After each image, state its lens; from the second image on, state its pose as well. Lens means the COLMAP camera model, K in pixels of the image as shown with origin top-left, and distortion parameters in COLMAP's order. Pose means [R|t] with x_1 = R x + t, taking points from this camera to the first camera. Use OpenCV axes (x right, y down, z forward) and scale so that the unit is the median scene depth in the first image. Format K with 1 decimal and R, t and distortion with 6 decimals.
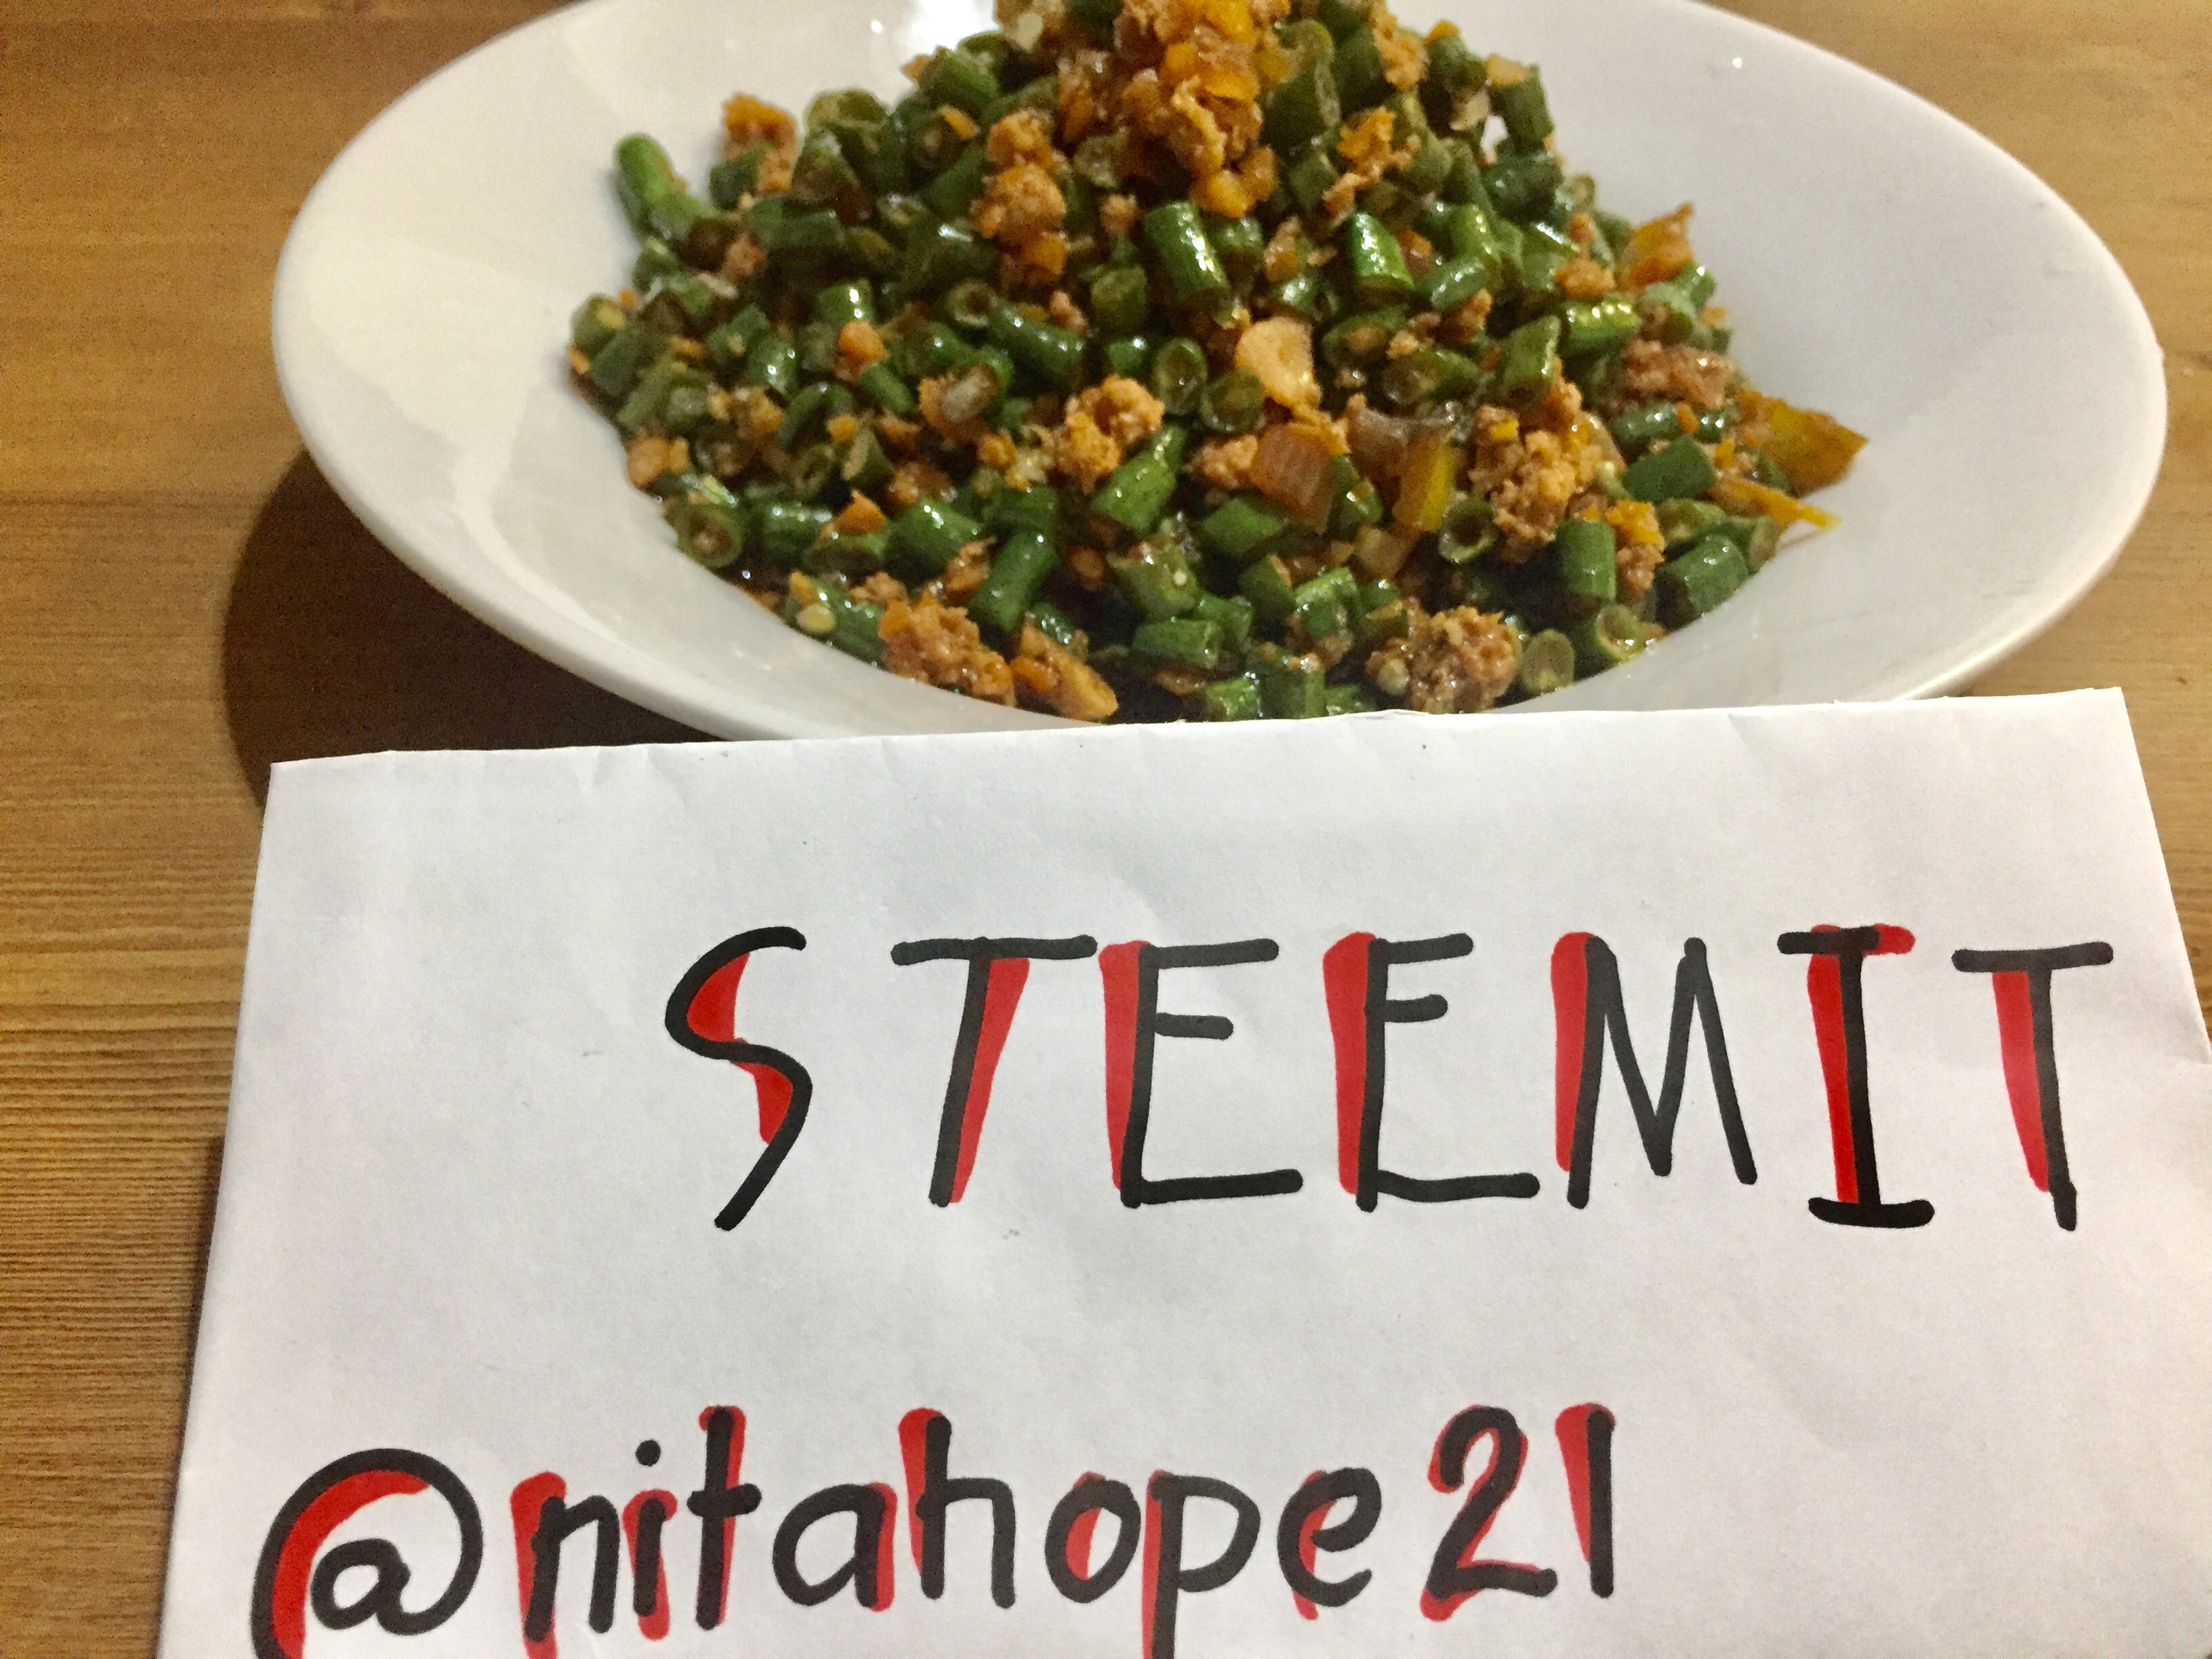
lens RADIAL K [[1862.5, 0, 1164.9], [0, 1862.5, 829.6], [0, 0, 1]] dist [0.006274, -0.006363]
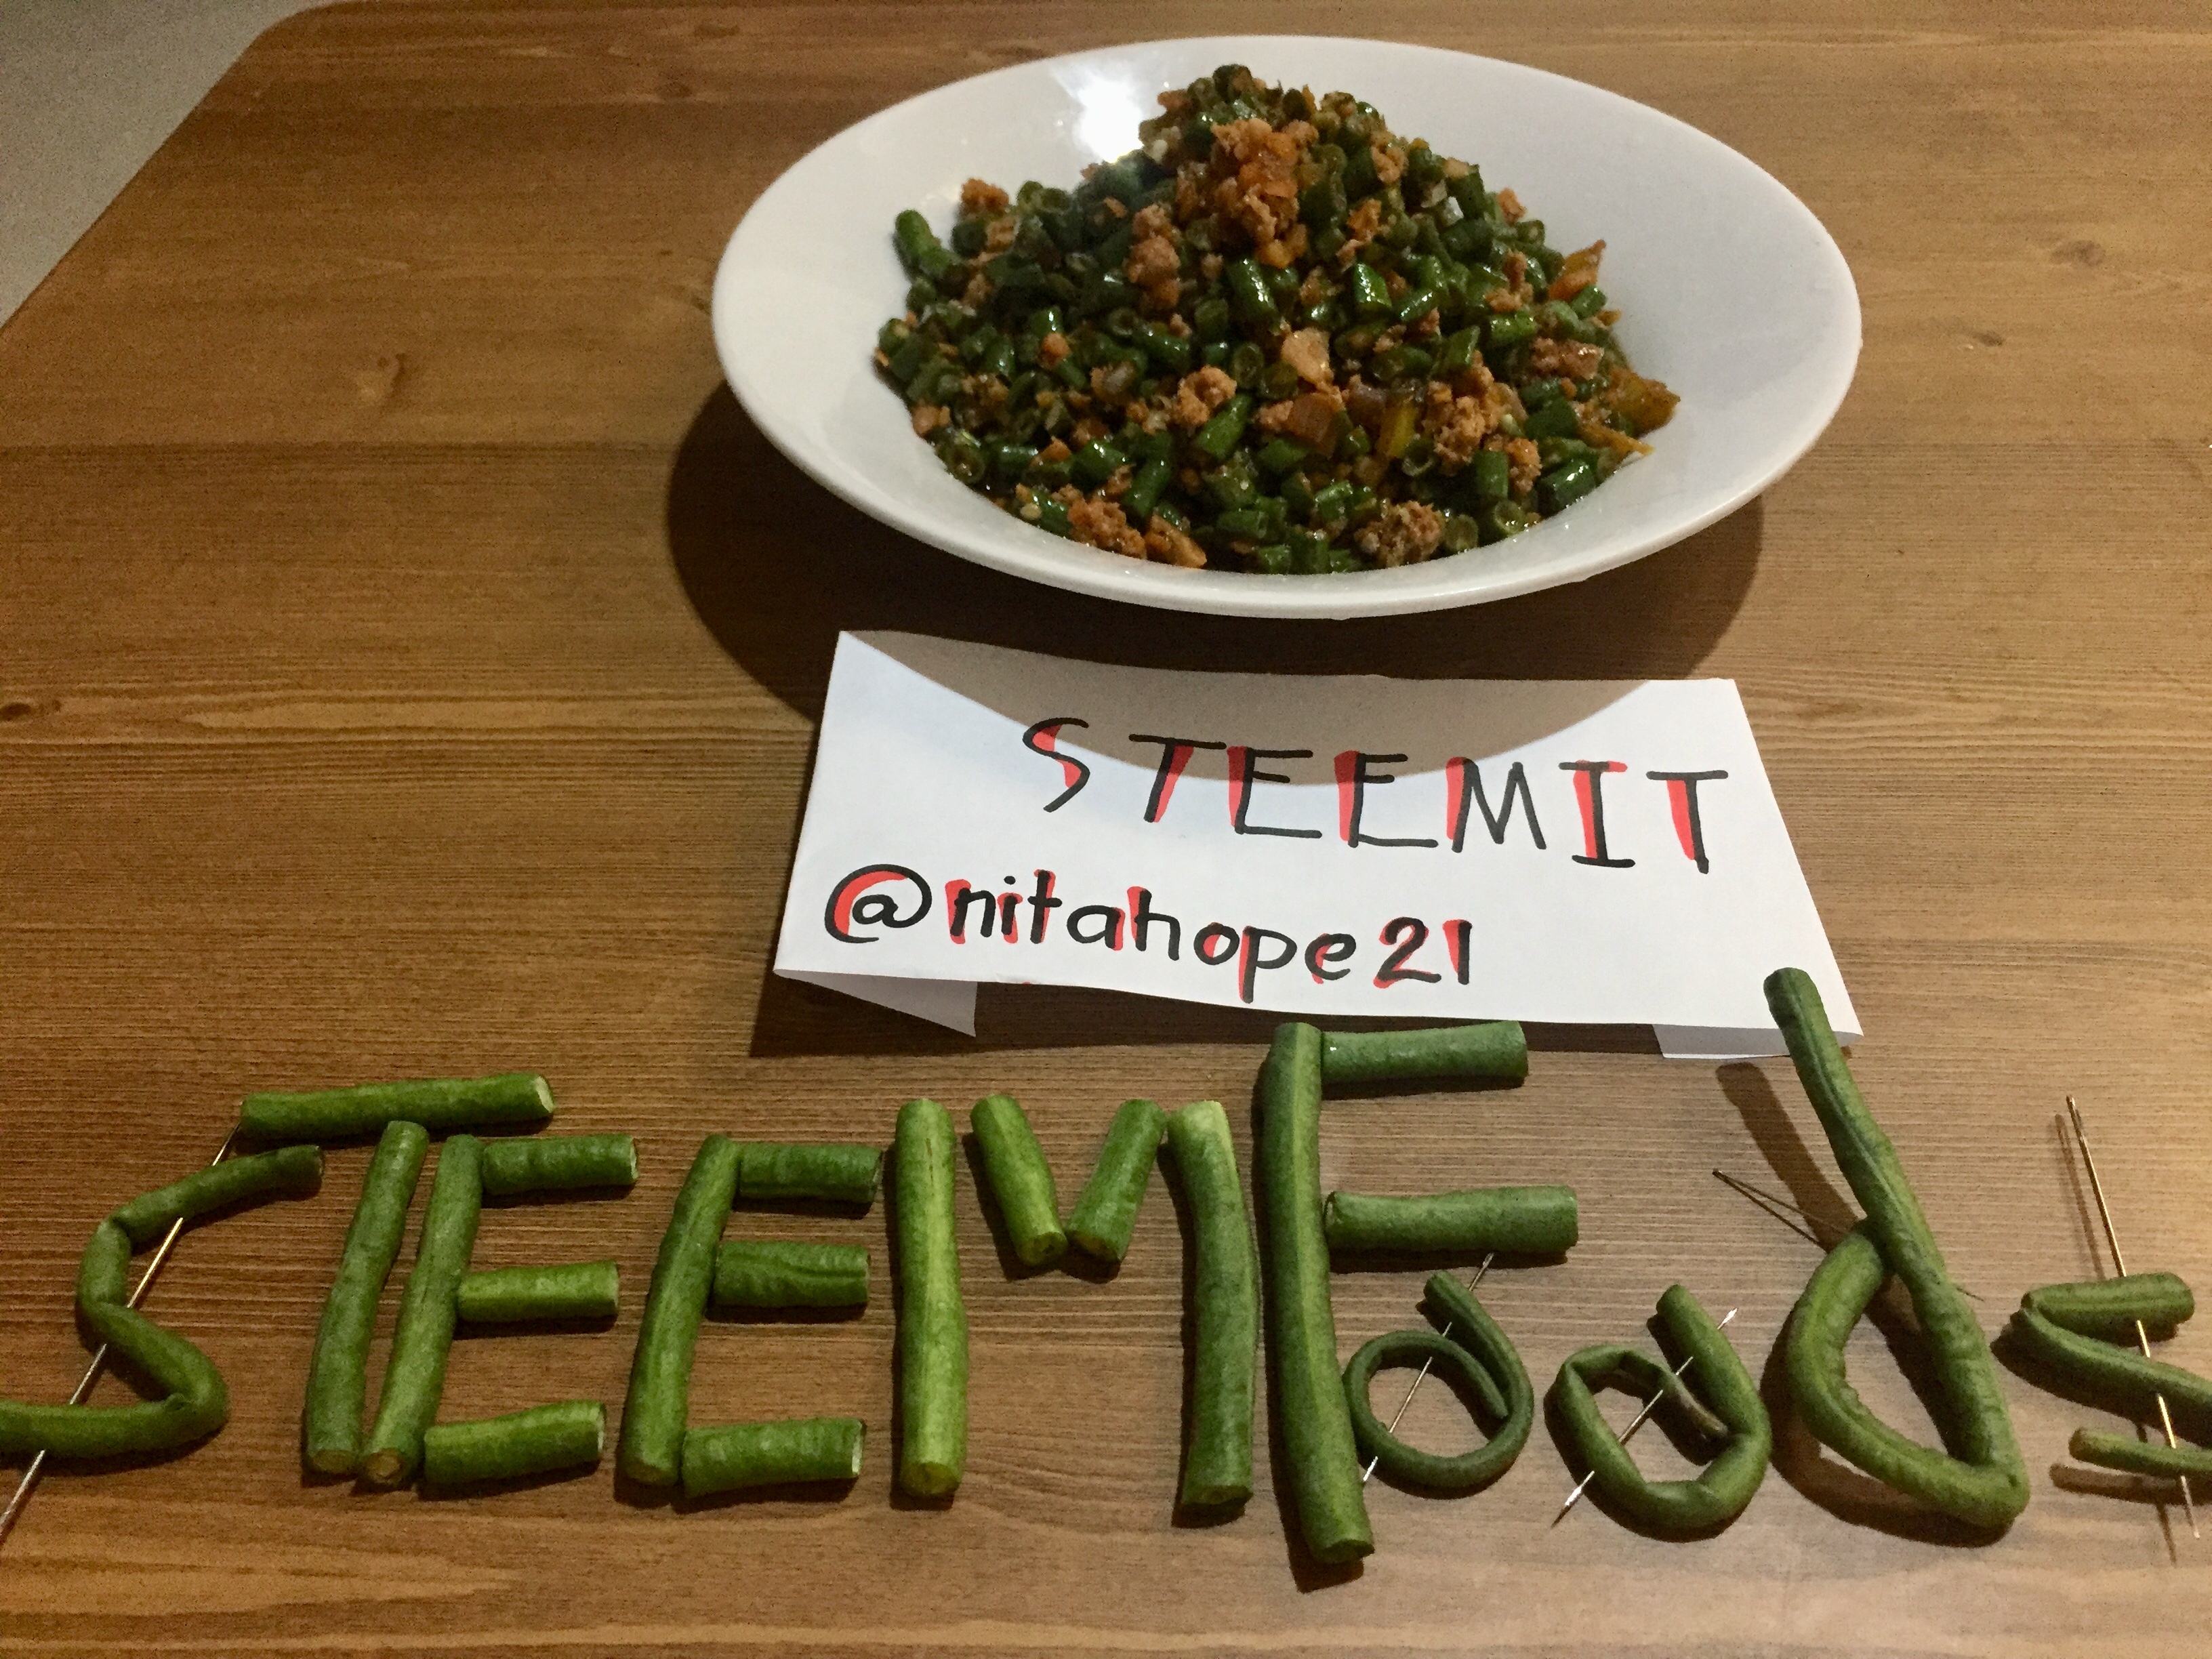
lens RADIAL K [[1862.5, 0, 1164.9], [0, 1862.5, 829.6], [0, 0, 1]] dist [0.006274, -0.006363]
pose [[0.996941, 0.008045, -0.077749, 0.065961], [-0.006521, 0.999782, 0.019834, 0.135667], [0.077891, -0.019266, 0.996776, -0.657366]]
